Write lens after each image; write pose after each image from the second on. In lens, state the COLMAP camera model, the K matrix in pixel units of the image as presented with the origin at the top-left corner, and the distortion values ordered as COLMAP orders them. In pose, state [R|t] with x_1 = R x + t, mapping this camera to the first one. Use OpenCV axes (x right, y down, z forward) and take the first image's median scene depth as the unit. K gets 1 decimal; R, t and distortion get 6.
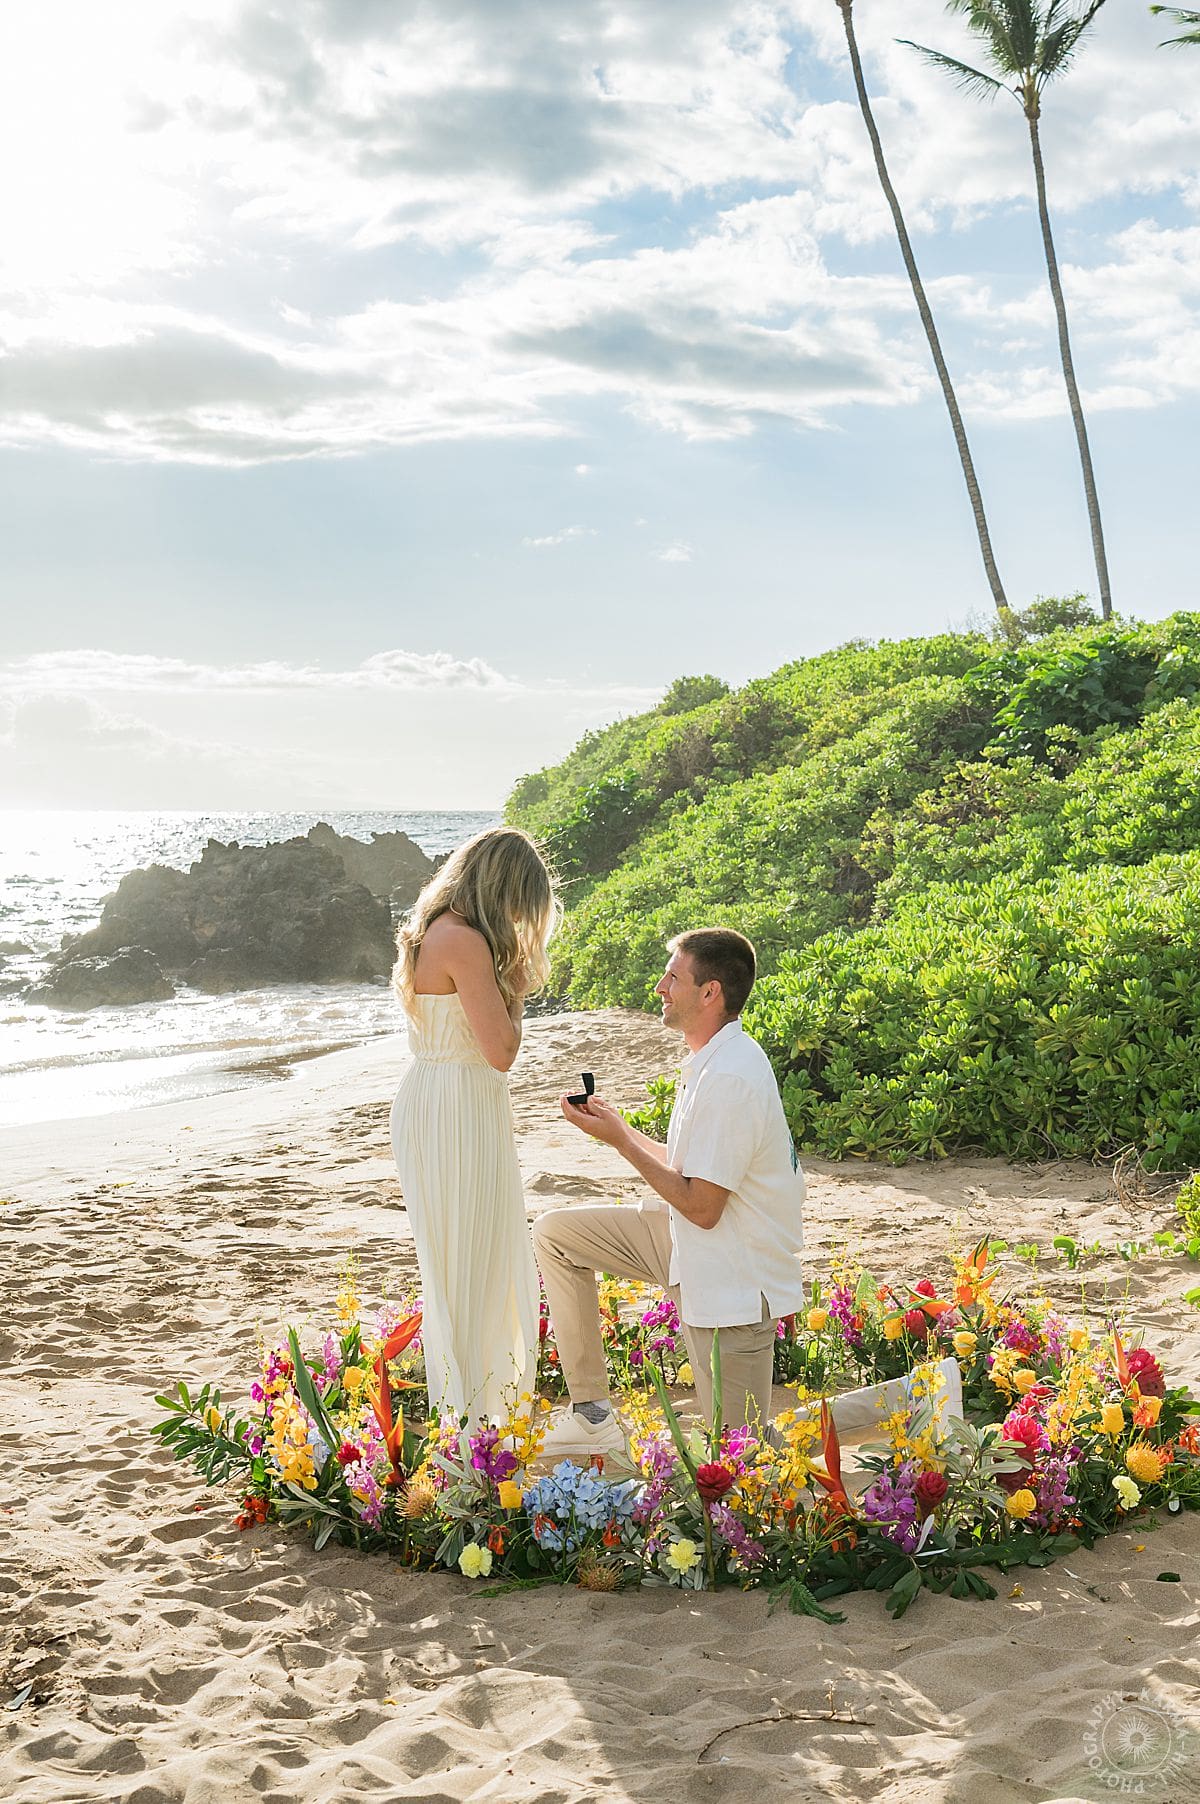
lens RADIAL K [[2375.6, 0, 593.9], [0, 2375.6, 1051.5], [0, 0, 1]] dist [0.017898, -0.319865]
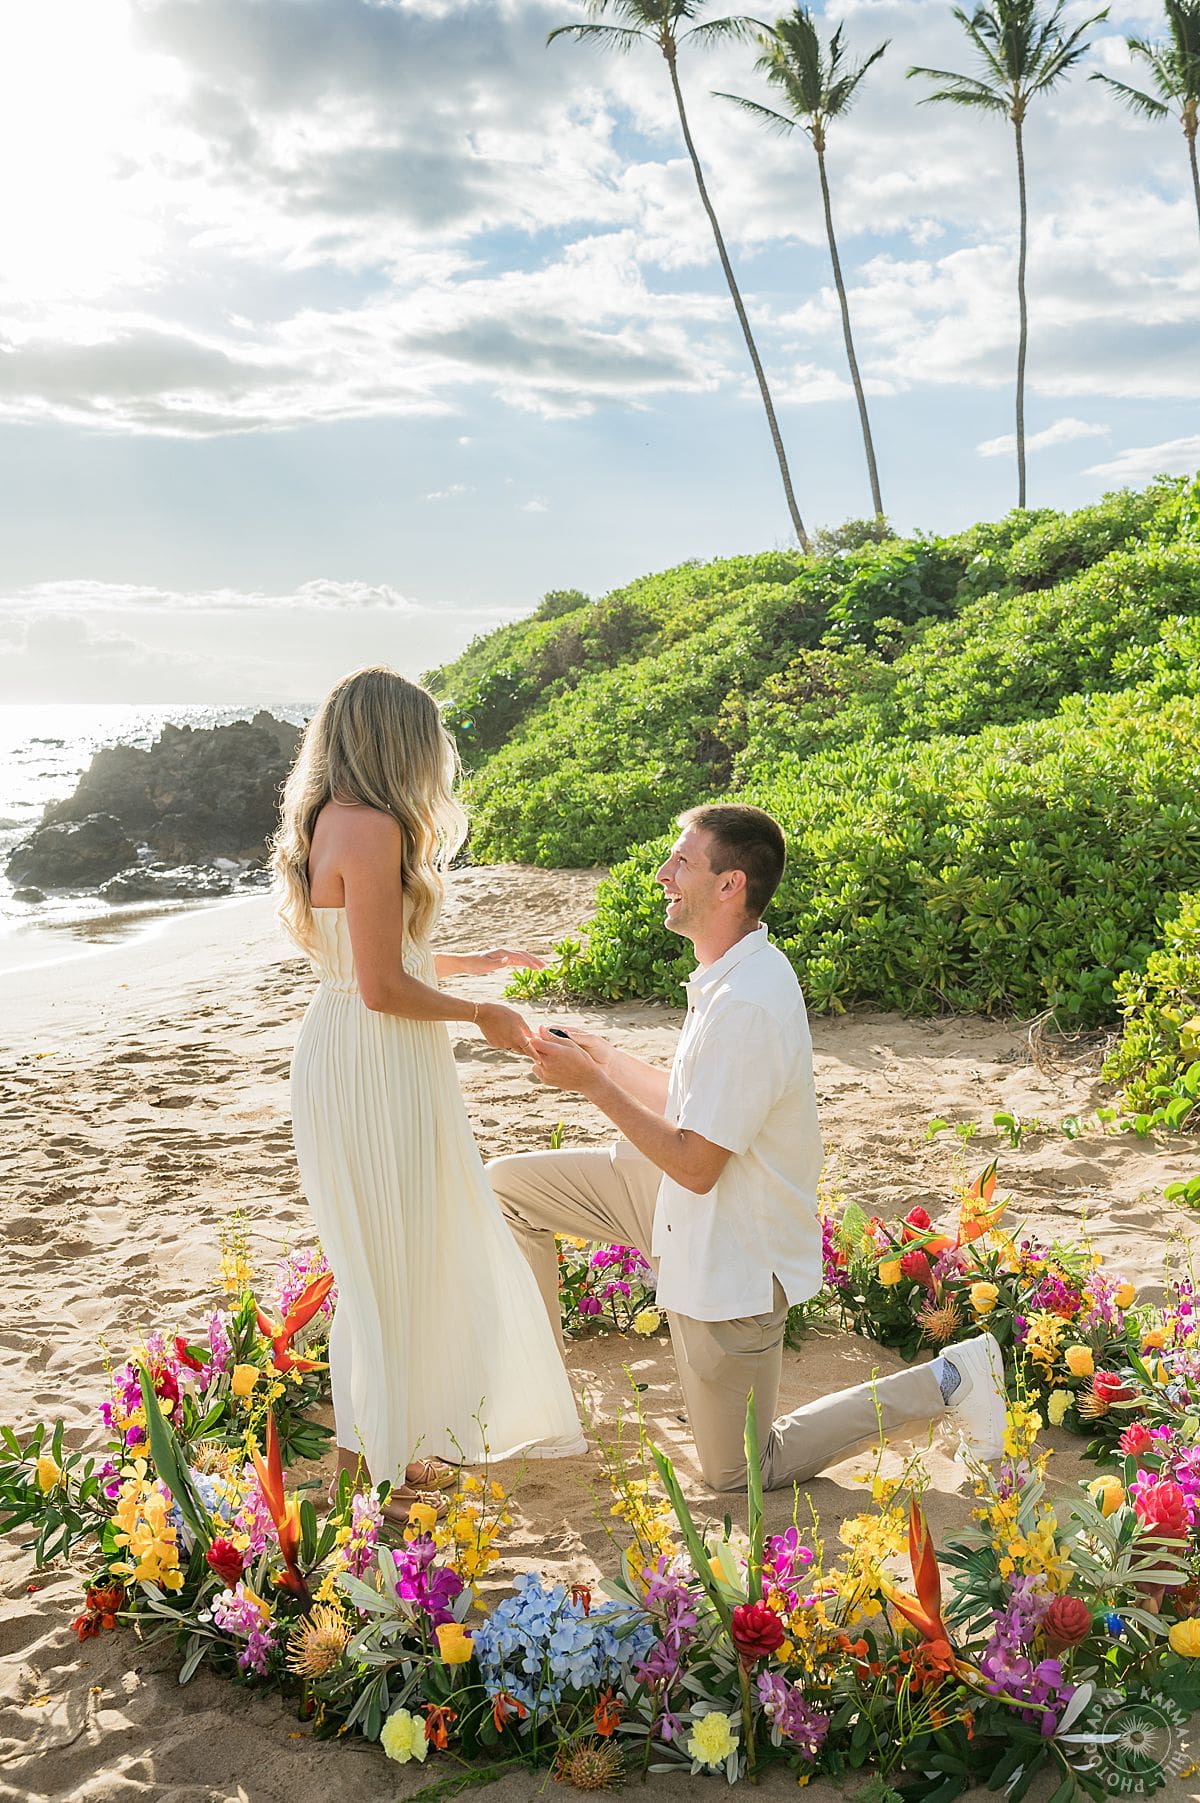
lens RADIAL K [[1806.3, 0, 602.2], [0, 1806.3, 903.8], [0, 0, 1]] dist [0.006631, -0.017507]
pose [[0.997646, -0.014995, 0.066920, -0.007225], [0.014285, 0.999837, 0.011078, -0.009472], [-0.067075, -0.010096, 0.997697, 0.141077]]
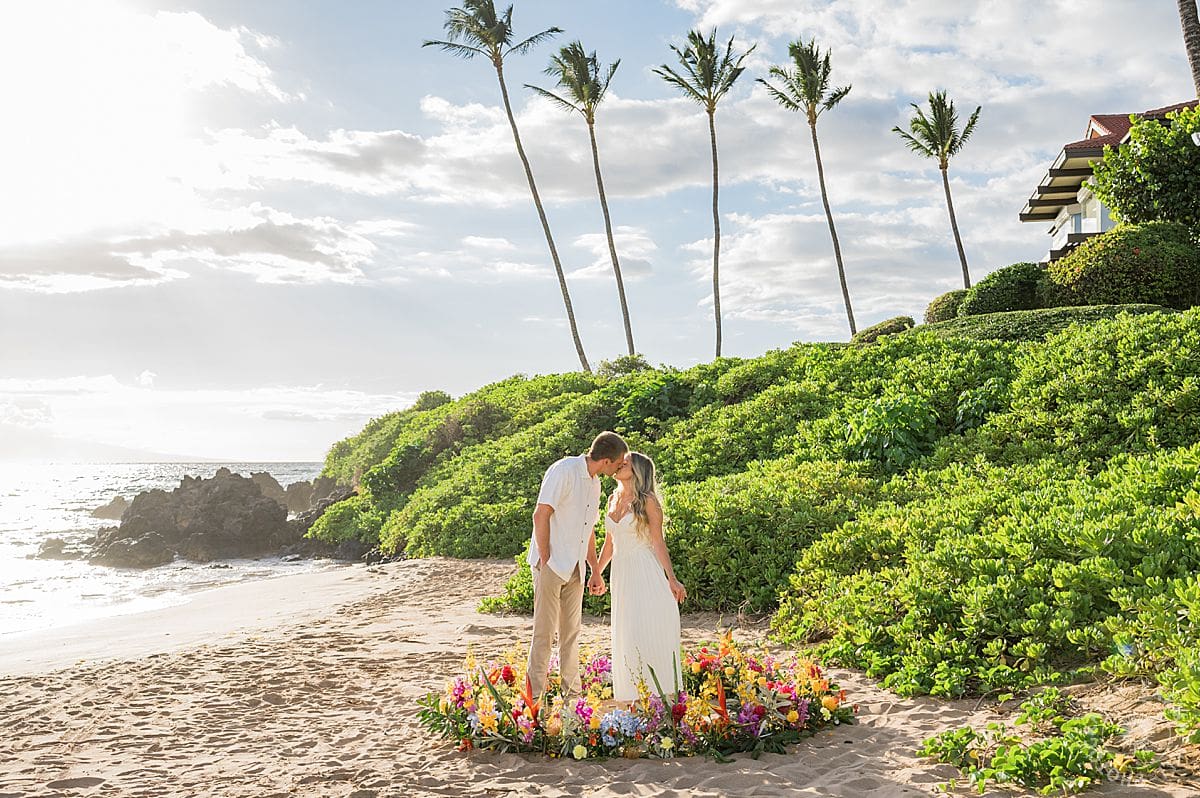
lens RADIAL K [[1266.5, 0, 615.6], [0, 1266.5, 402.9], [0, 0, 1]] dist [0.009315, -0.011539]
pose [[0.977364, 0.006972, 0.211450, -0.087101], [0.024124, 0.989265, -0.144128, 0.013833], [-0.210185, 0.145966, 0.966704, -0.097561]]
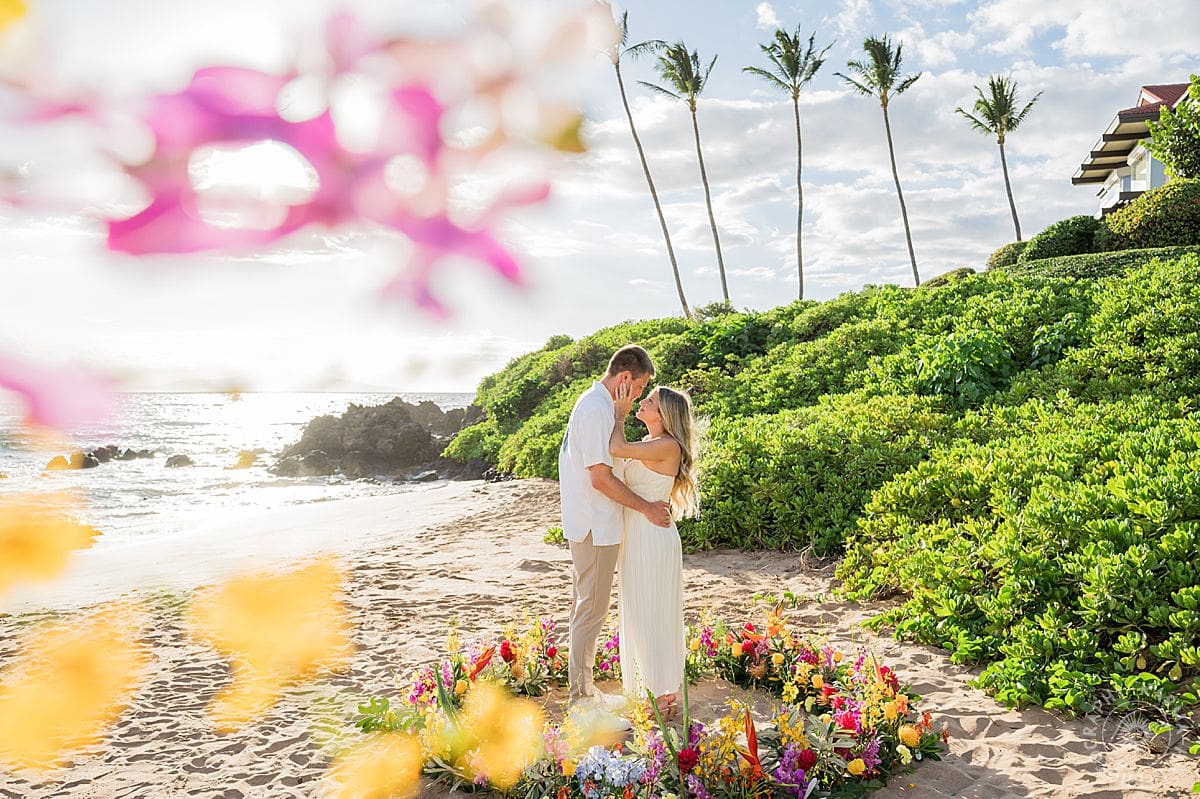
lens RADIAL K [[992.5, 0, 595.4], [0, 992.5, 399.7], [0, 0, 1]] dist [0.000149, -0.008067]
pose [[0.996104, 0.002876, 0.088140, -0.023752], [0.005401, 0.995602, -0.093525, -0.004414], [-0.088021, 0.093637, 0.991708, 0.073096]]
